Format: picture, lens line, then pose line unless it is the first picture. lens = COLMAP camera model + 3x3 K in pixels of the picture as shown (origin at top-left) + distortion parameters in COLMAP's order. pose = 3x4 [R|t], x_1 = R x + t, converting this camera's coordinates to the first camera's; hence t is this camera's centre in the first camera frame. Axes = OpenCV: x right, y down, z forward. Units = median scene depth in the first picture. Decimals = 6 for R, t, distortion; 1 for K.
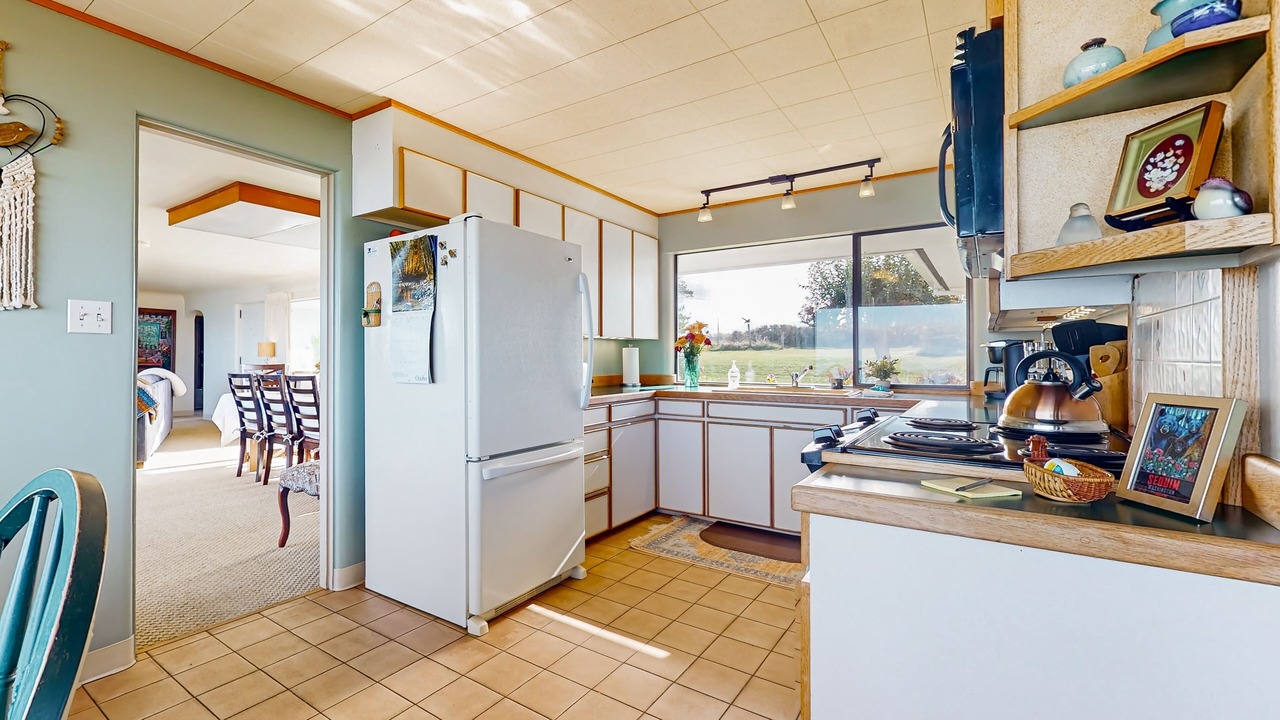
lens RADIAL K [[586.6, 0, 636.5], [0, 586.6, 365.1], [0, 0, 1]] dist [-0.020458, 0.000170]
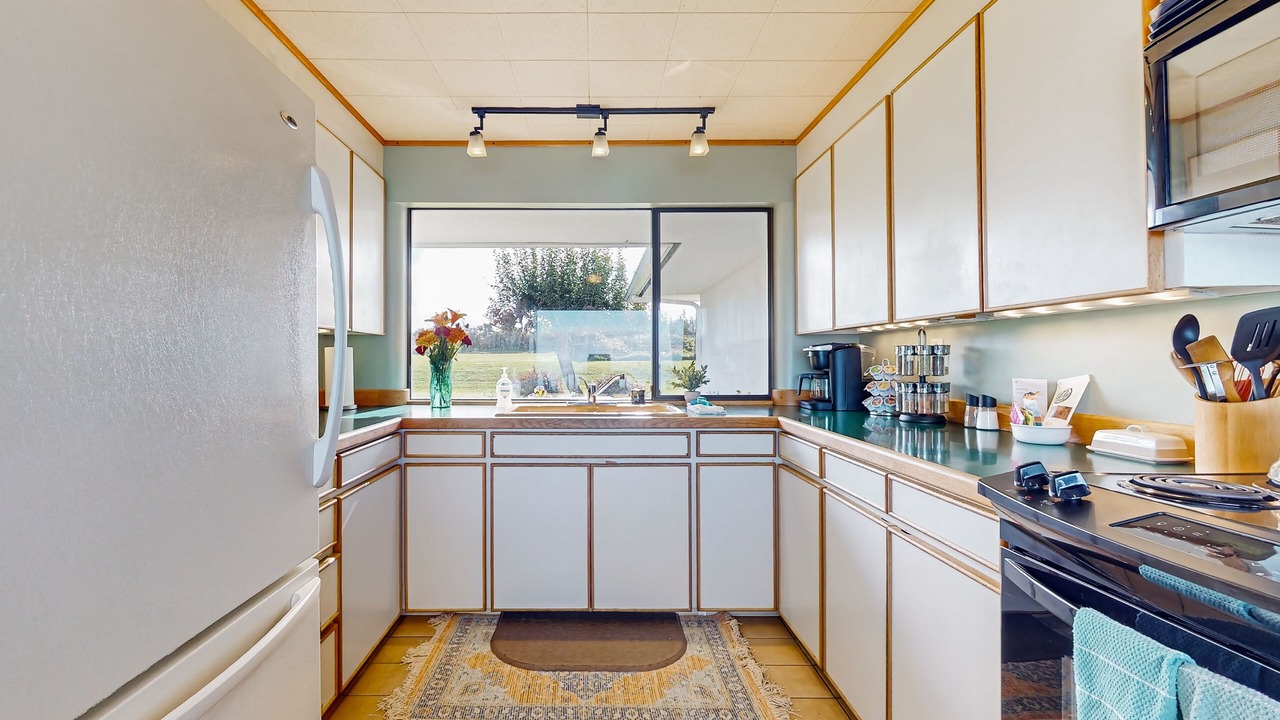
lens RADIAL K [[586.6, 0, 636.5], [0, 586.6, 365.1], [0, 0, 1]] dist [-0.020458, 0.000170]
pose [[0.844648, -0.004175, 0.535305, -0.084447], [0.007918, 0.999958, -0.004695, -0.006922], [-0.535263, 0.008204, 0.844646, 0.364615]]
